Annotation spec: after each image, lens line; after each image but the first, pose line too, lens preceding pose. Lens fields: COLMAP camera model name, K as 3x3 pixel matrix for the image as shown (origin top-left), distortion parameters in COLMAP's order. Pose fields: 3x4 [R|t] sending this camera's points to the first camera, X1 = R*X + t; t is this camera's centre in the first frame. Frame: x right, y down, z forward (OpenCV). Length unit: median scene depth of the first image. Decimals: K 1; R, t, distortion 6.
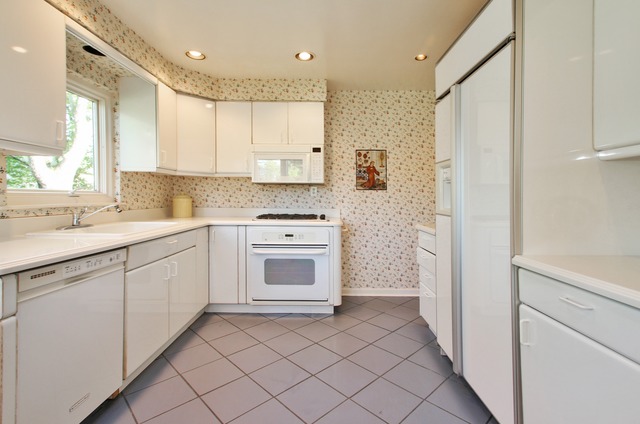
lens RADIAL K [[307.0, 0, 318.0], [0, 307.0, 199.5], [0, 0, 1]] dist [0.037318, 0.000276]
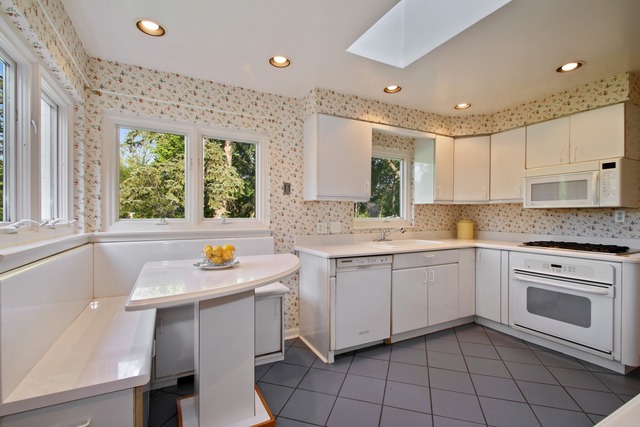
lens RADIAL K [[307.0, 0, 323.6], [0, 307.0, 216.4], [0, 0, 1]] dist [0.037318, 0.000276]
pose [[0.483976, -0.003909, -0.875073, 0.385579], [-0.003376, 0.999974, -0.006334, -0.022155], [0.875075, 0.006020, 0.483950, -0.057059]]
